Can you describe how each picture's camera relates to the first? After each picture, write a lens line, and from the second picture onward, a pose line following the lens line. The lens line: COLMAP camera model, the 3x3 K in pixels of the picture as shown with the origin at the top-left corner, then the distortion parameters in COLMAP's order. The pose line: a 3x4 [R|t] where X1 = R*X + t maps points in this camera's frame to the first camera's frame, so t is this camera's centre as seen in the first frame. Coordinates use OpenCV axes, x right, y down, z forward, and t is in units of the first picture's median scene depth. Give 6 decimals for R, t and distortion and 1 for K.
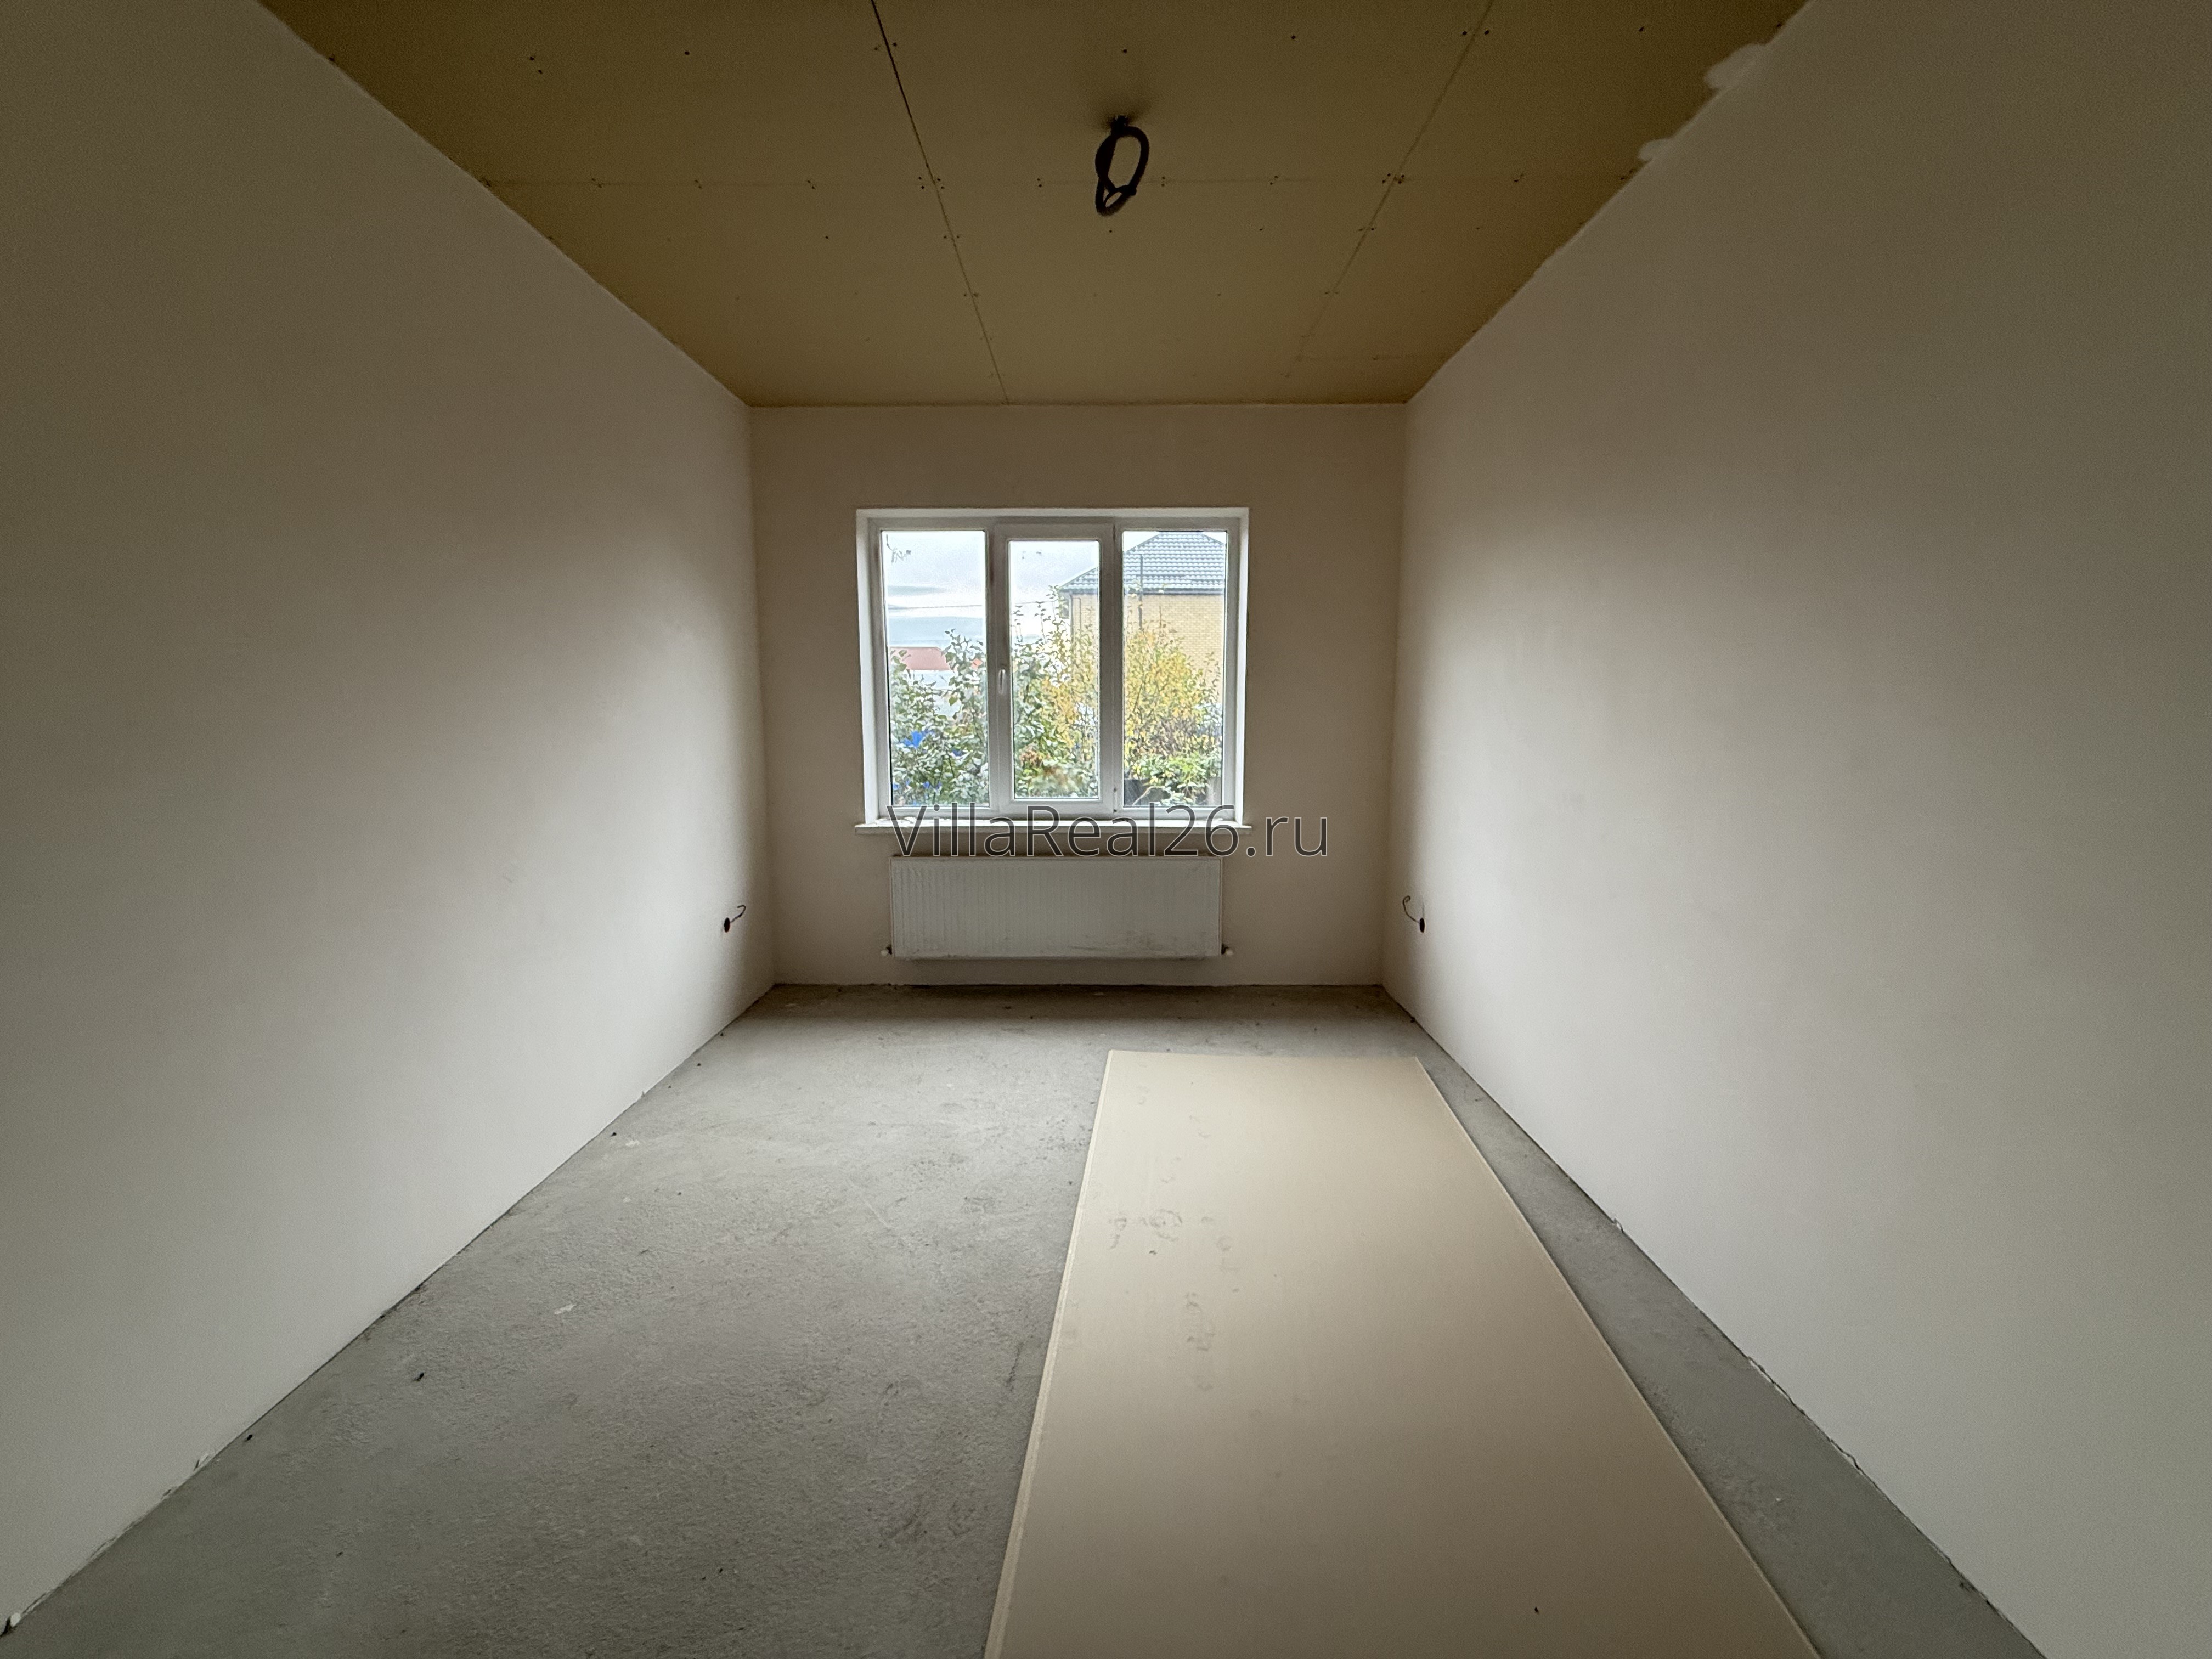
lens RADIAL K [[867.3, 0, 1111.1], [0, 867.3, 834.2], [0, 0, 1]] dist [0.000268, -0.000458]
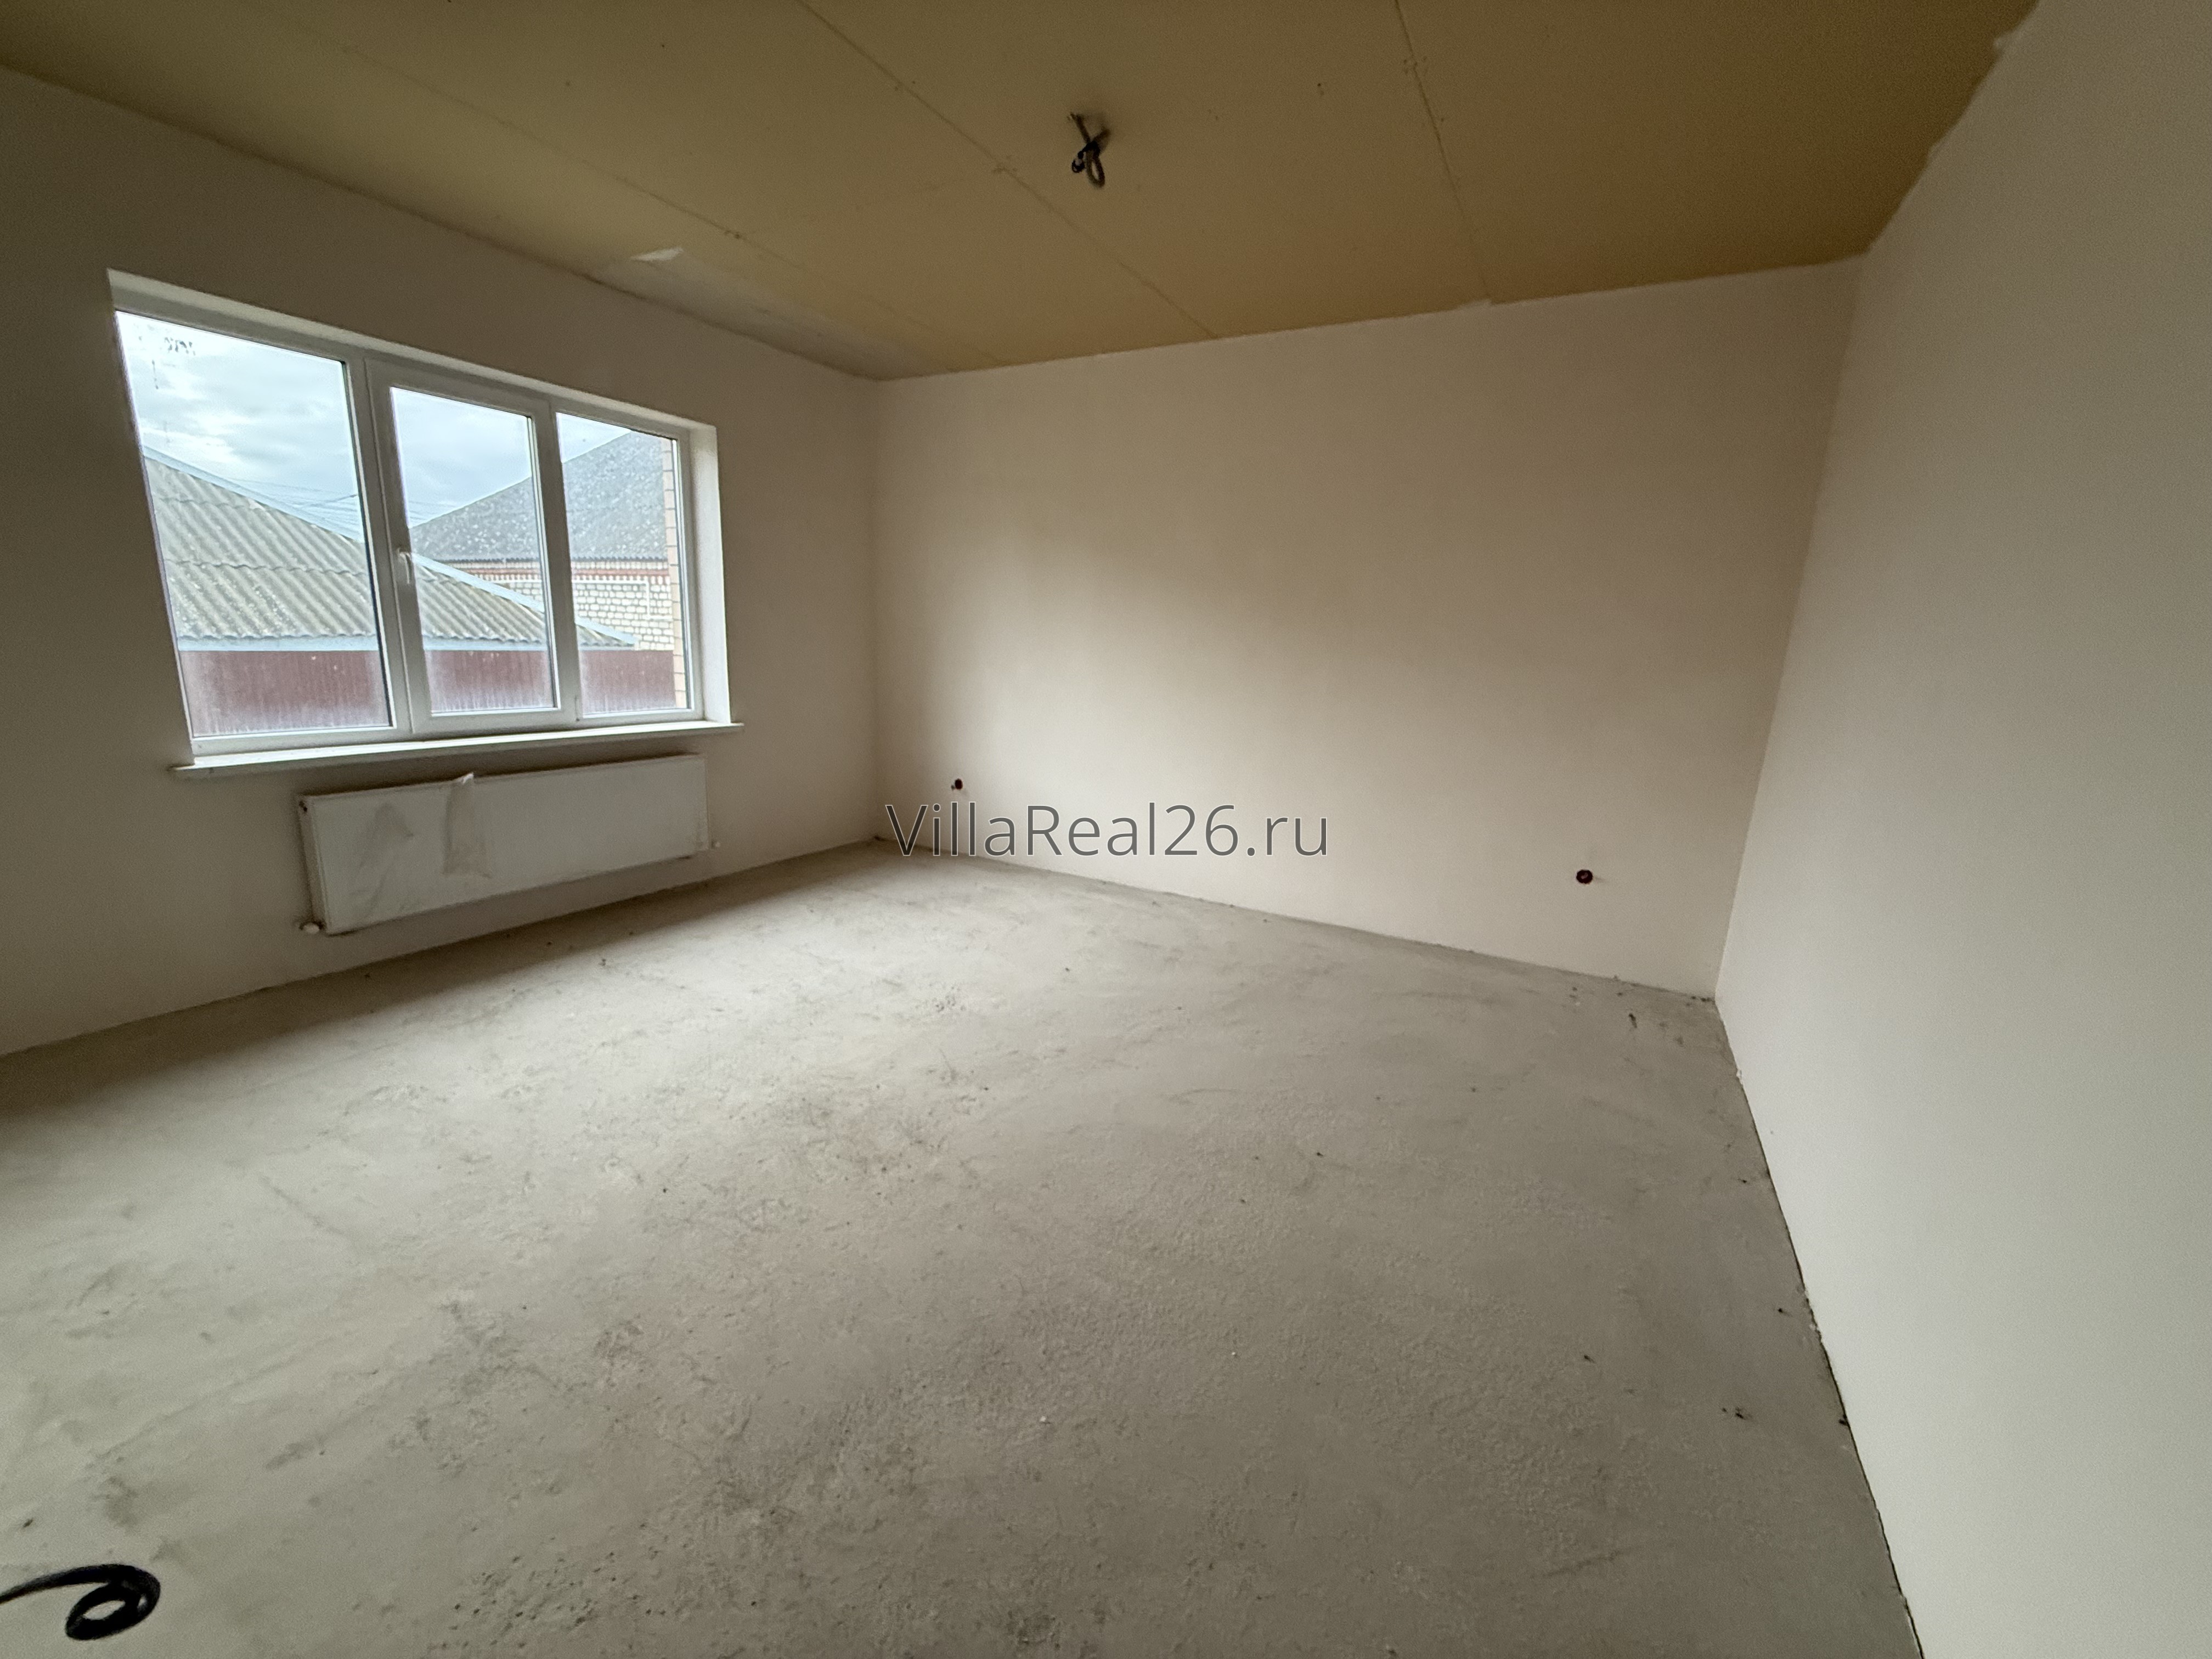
lens RADIAL K [[867.3, 0, 1108.7], [0, 867.3, 825.3], [0, 0, 1]] dist [0.000268, -0.000458]
pose [[0.492845, -0.163946, 0.854533, -0.552387], [0.090406, 0.986422, 0.137109, 0.008564], [-0.865408, 0.009682, 0.500974, 0.039450]]
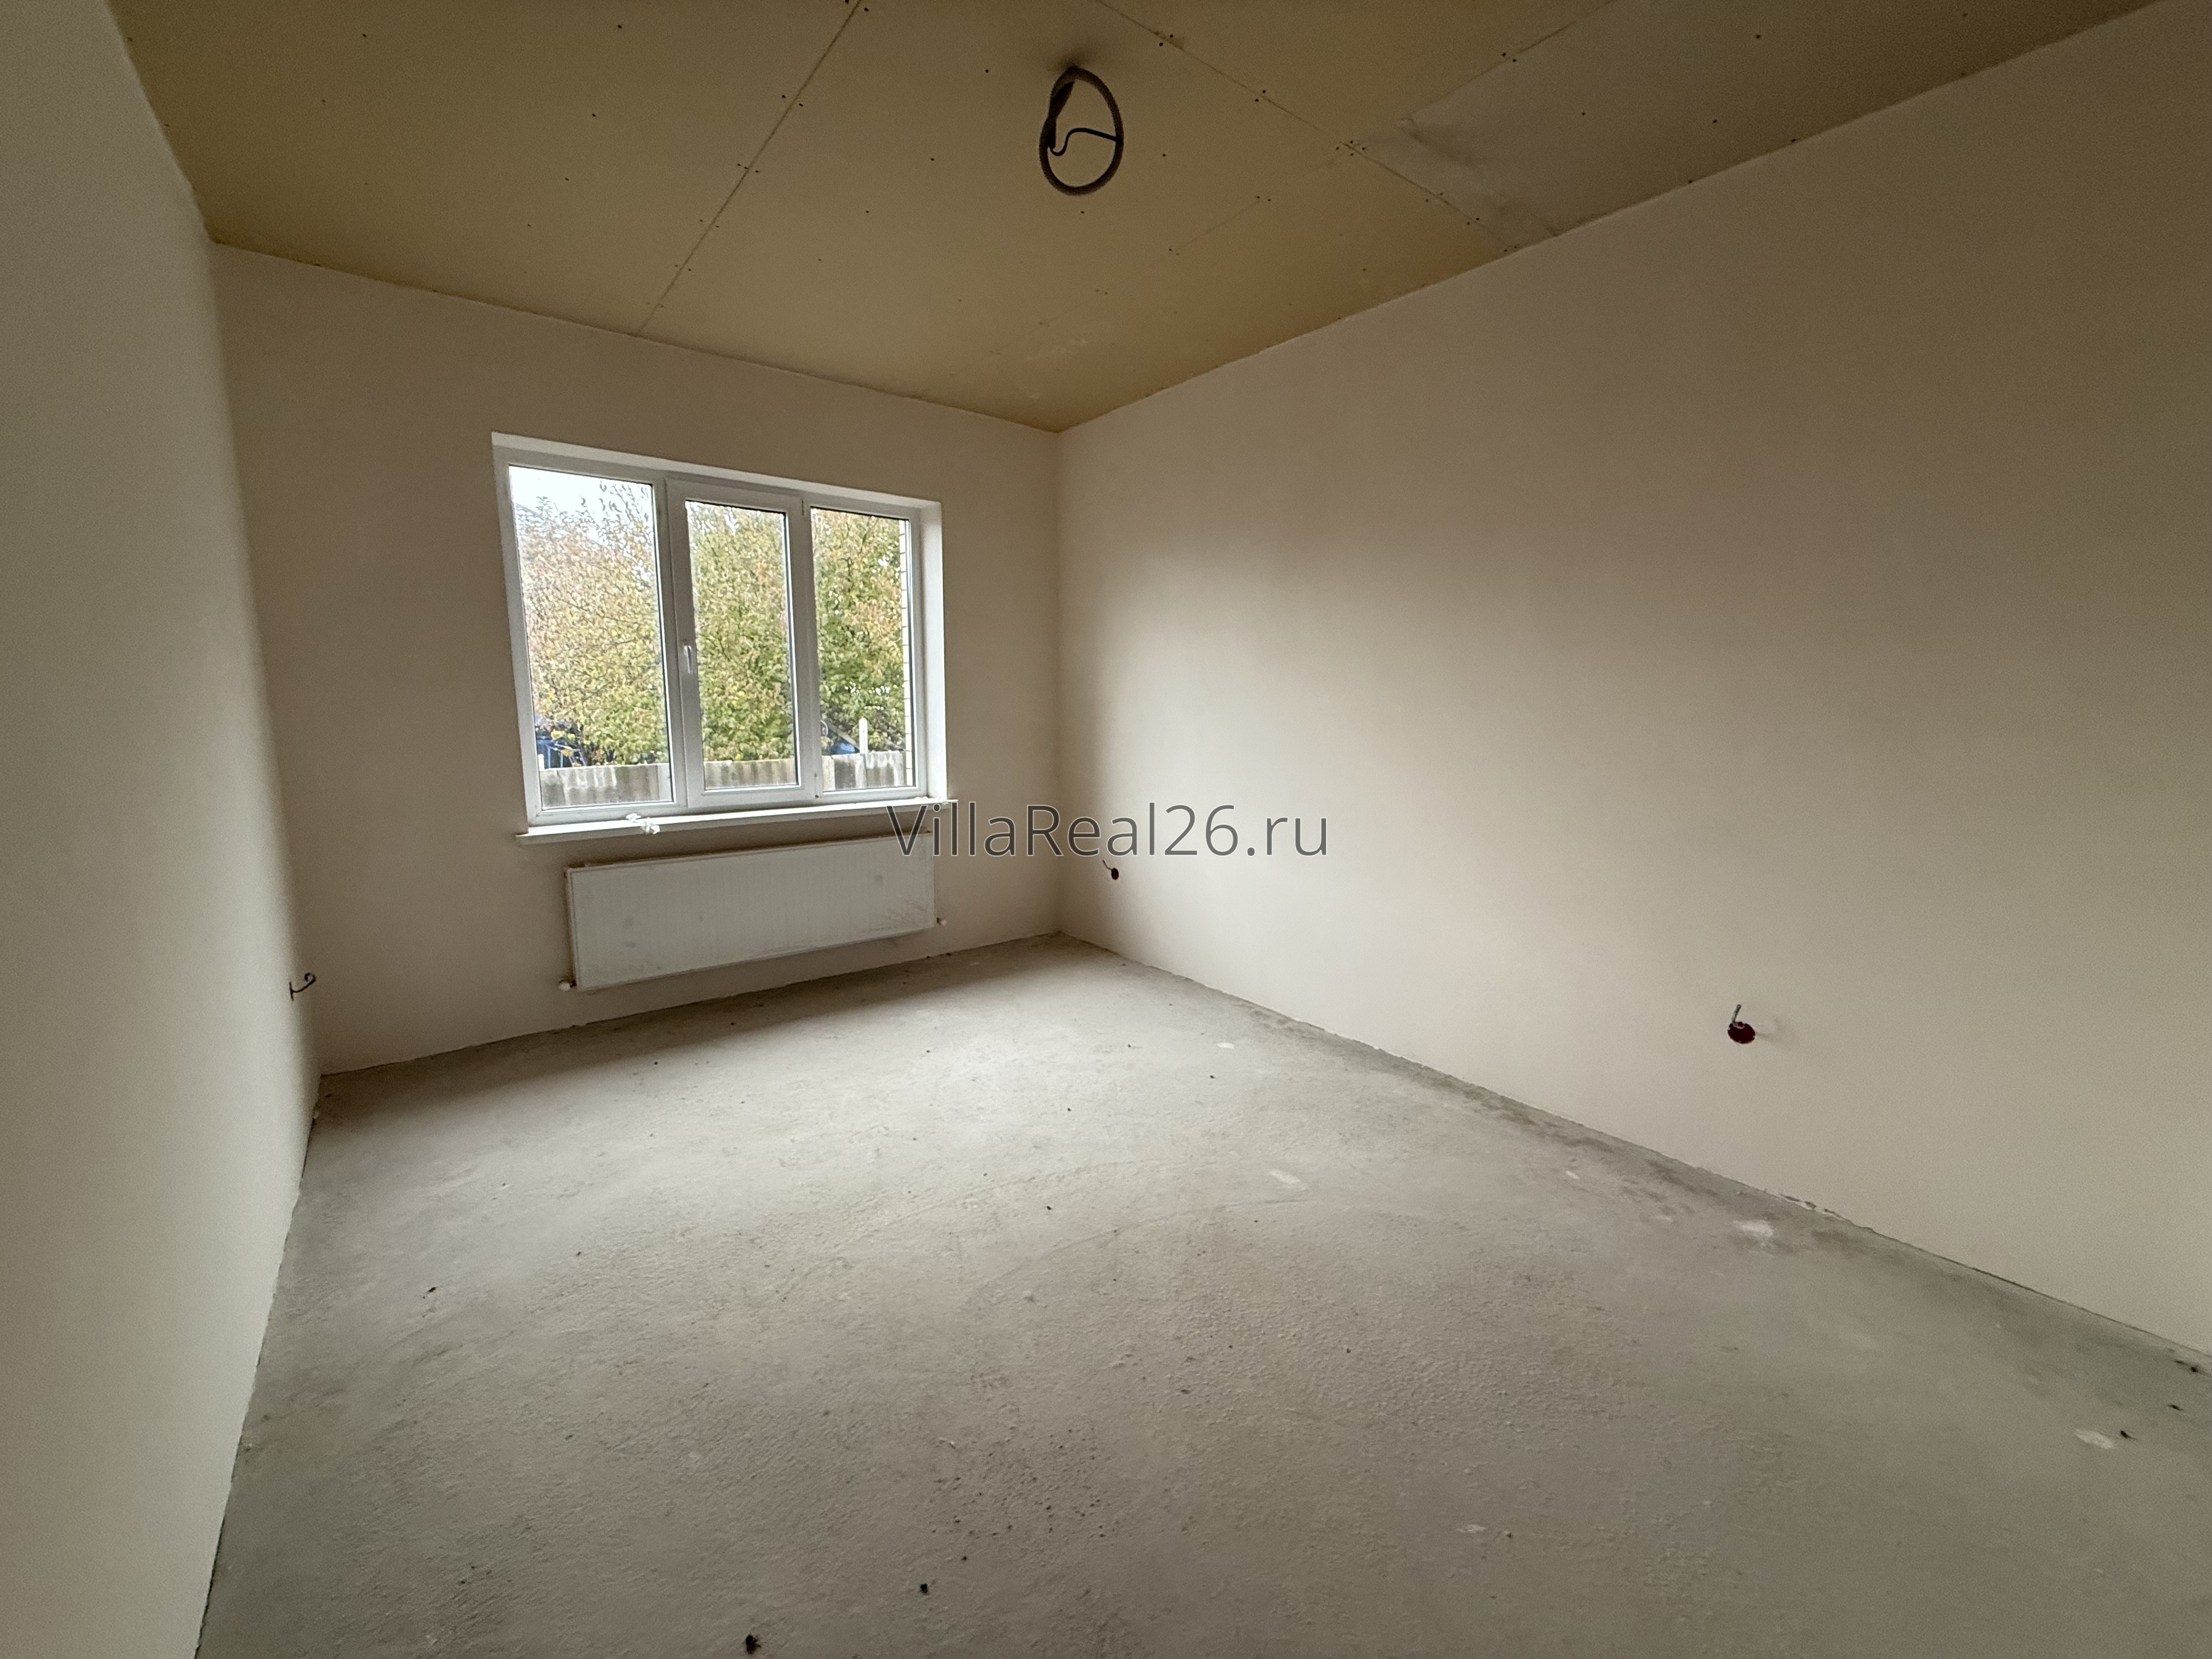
lens RADIAL K [[867.3, 0, 1106.2], [0, 867.3, 837.6], [0, 0, 1]] dist [0.000268, -0.000458]
pose [[0.785270, -0.093280, 0.612086, -0.353443], [0.087322, 0.995390, 0.039666, 0.008684], [-0.612964, 0.022300, 0.789796, 0.038894]]
